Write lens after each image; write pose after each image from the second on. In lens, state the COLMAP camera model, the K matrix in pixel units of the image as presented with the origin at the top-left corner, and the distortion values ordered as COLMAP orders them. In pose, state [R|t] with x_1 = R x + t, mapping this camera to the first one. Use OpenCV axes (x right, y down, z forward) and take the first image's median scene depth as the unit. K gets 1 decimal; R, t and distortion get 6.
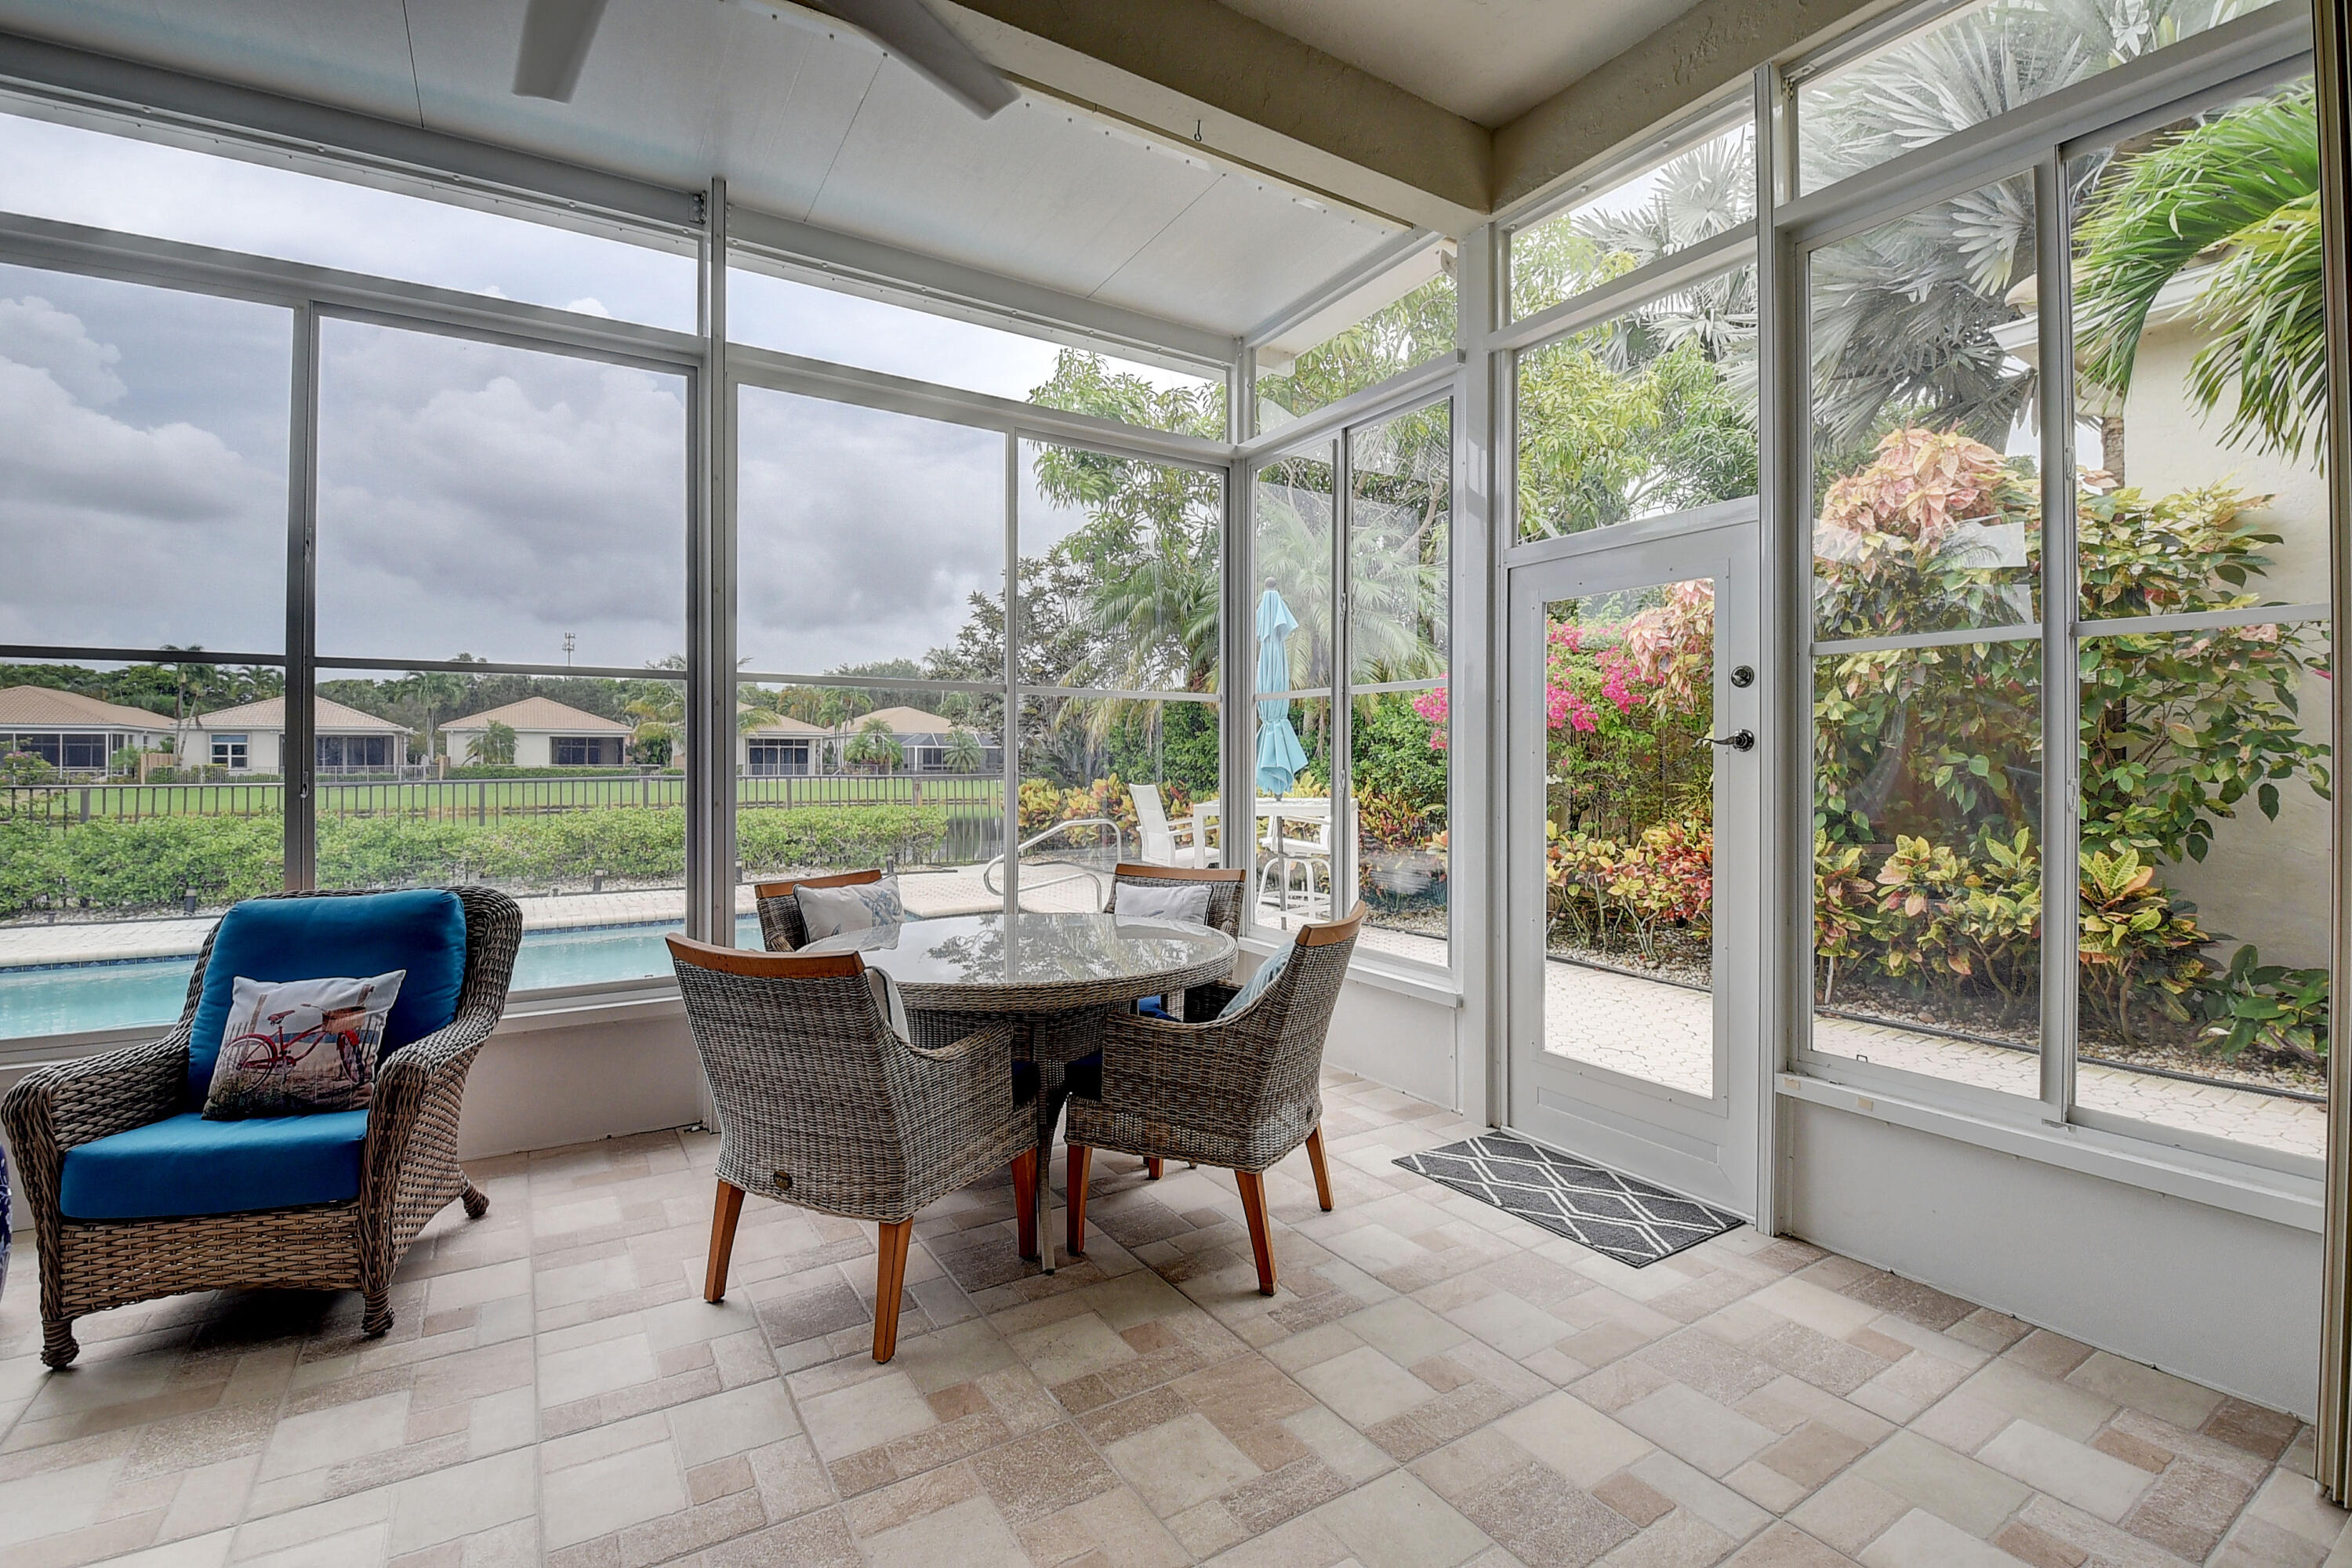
lens RADIAL K [[1048.2, 0, 1175.0], [0, 1048.2, 758.6], [0, 0, 1]] dist [0.002199, -0.012085]
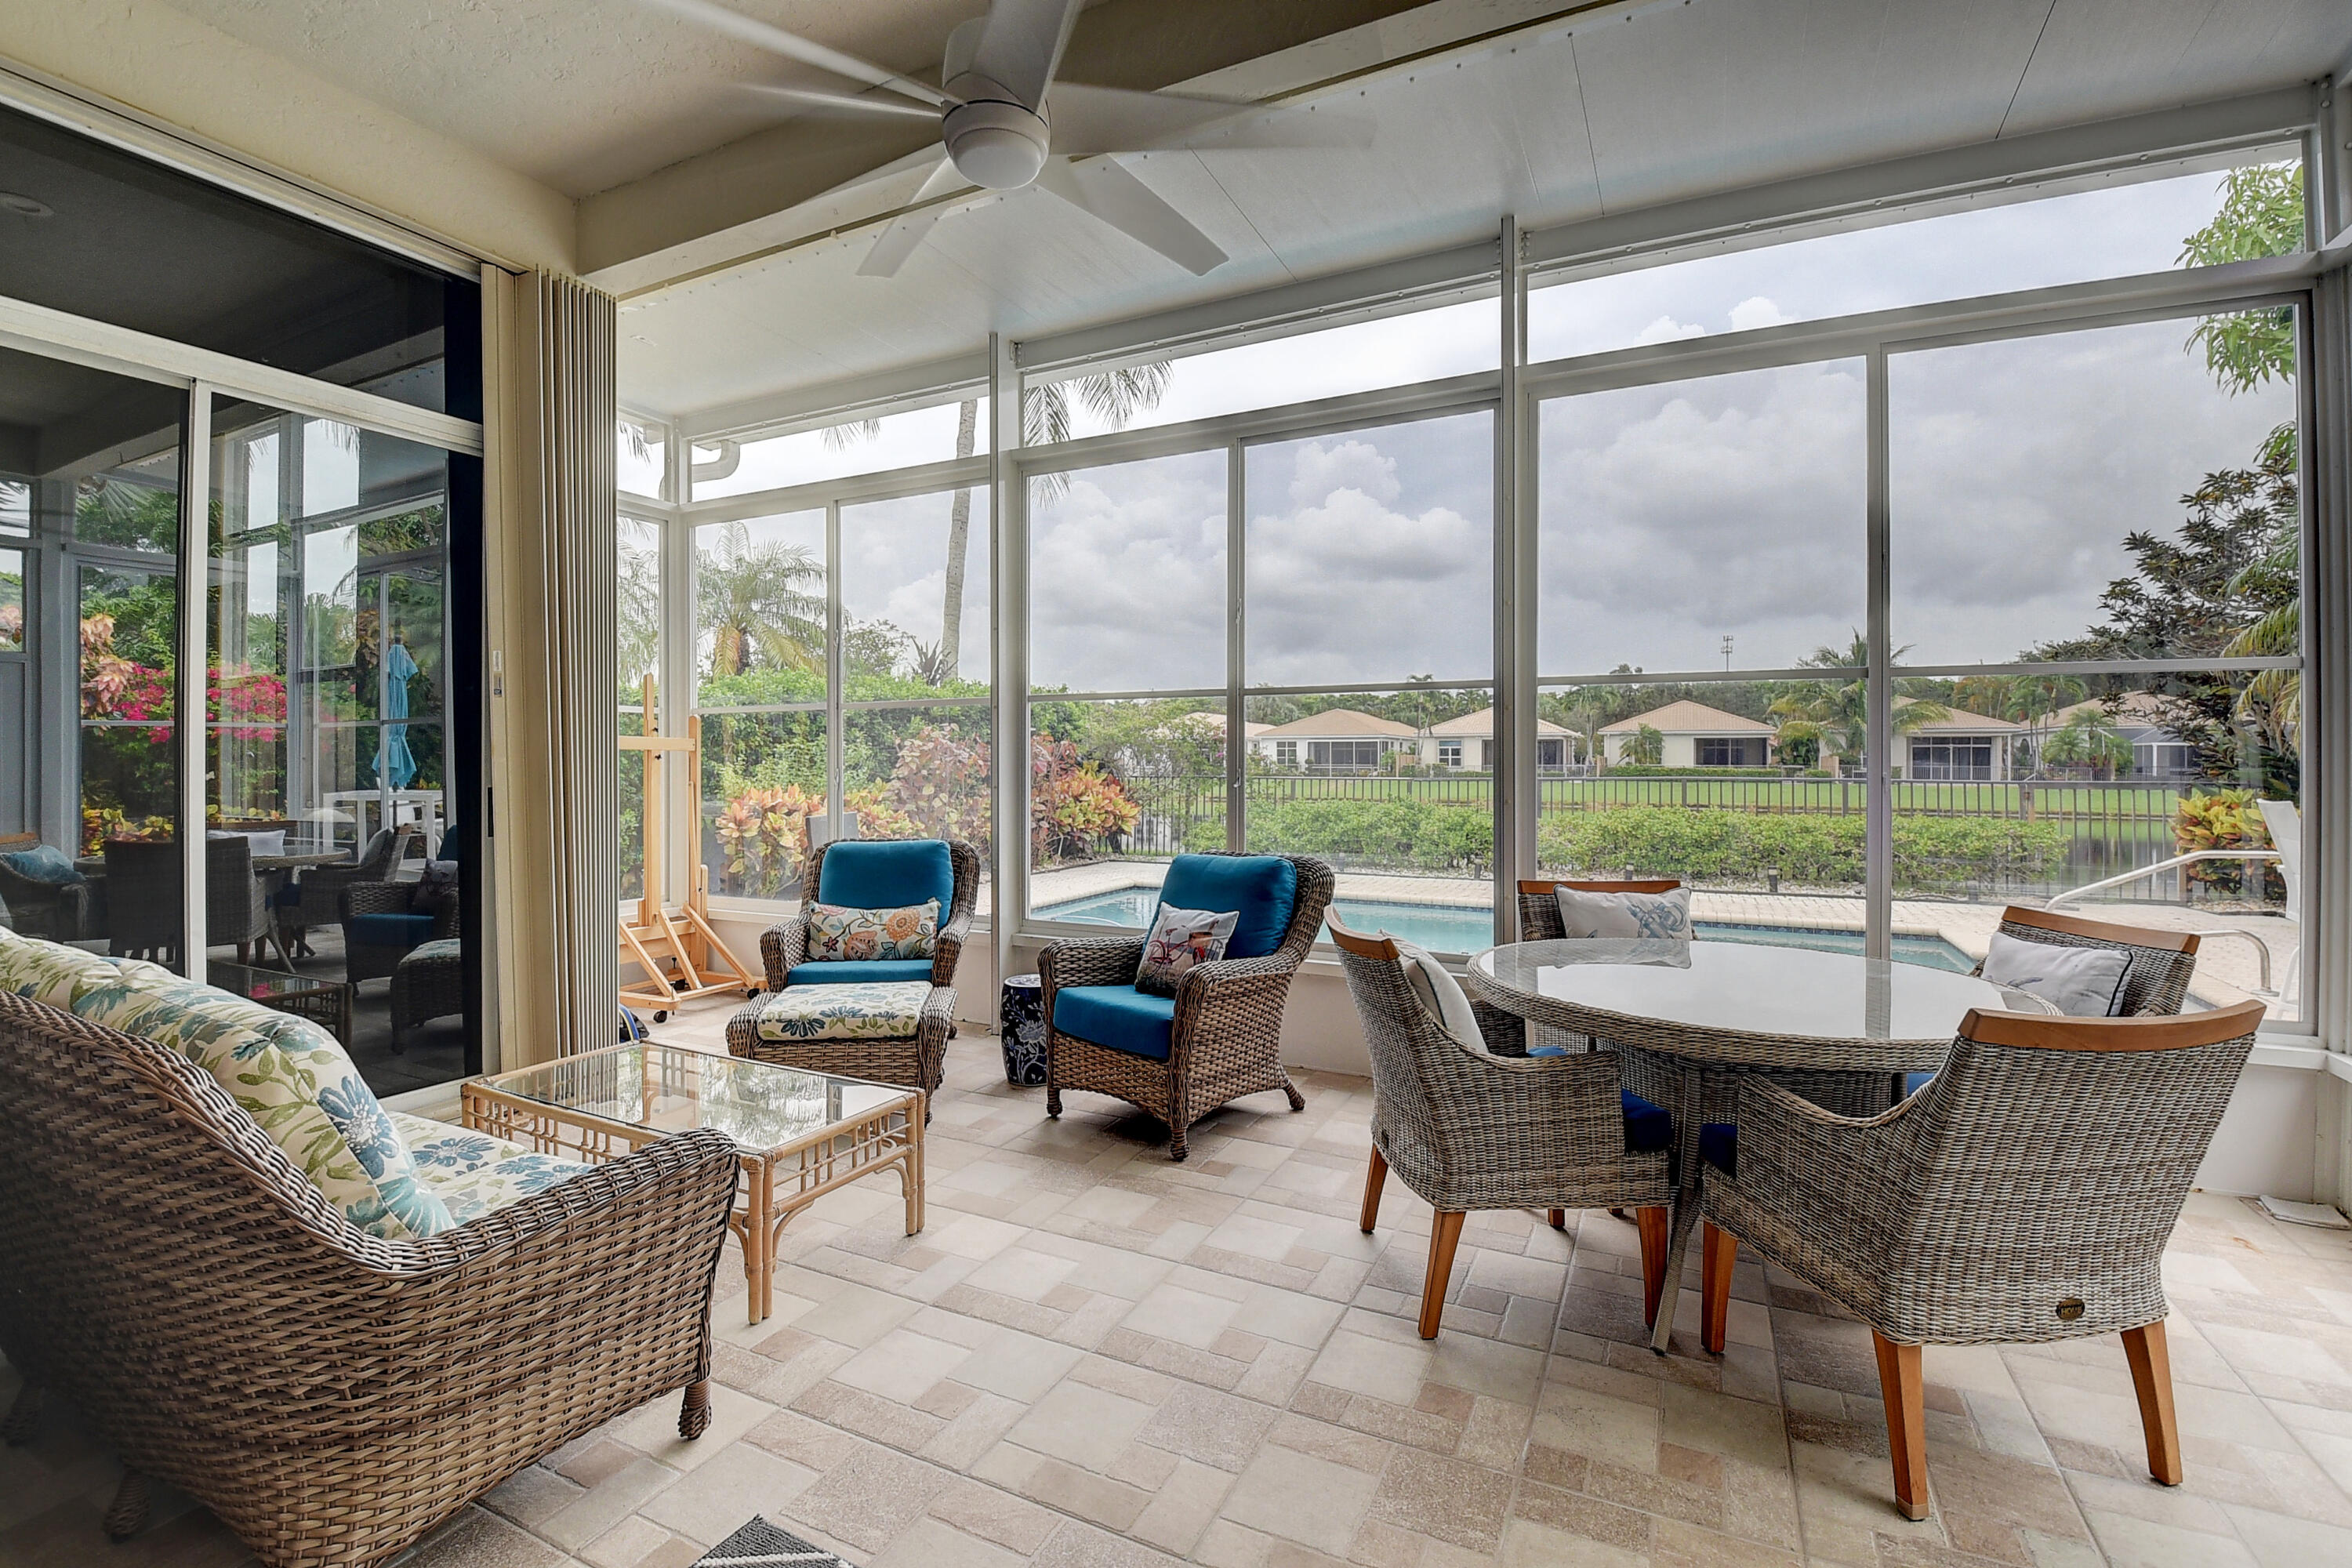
lens RADIAL K [[1048.2, 0, 1158.9], [0, 1048.2, 761.0], [0, 0, 1]] dist [0.002199, -0.012085]
pose [[0.518957, 0.003053, -0.854795, 0.130832], [-0.001679, 0.999995, 0.002553, -0.000392], [0.854798, 0.000110, 0.518960, 0.063573]]
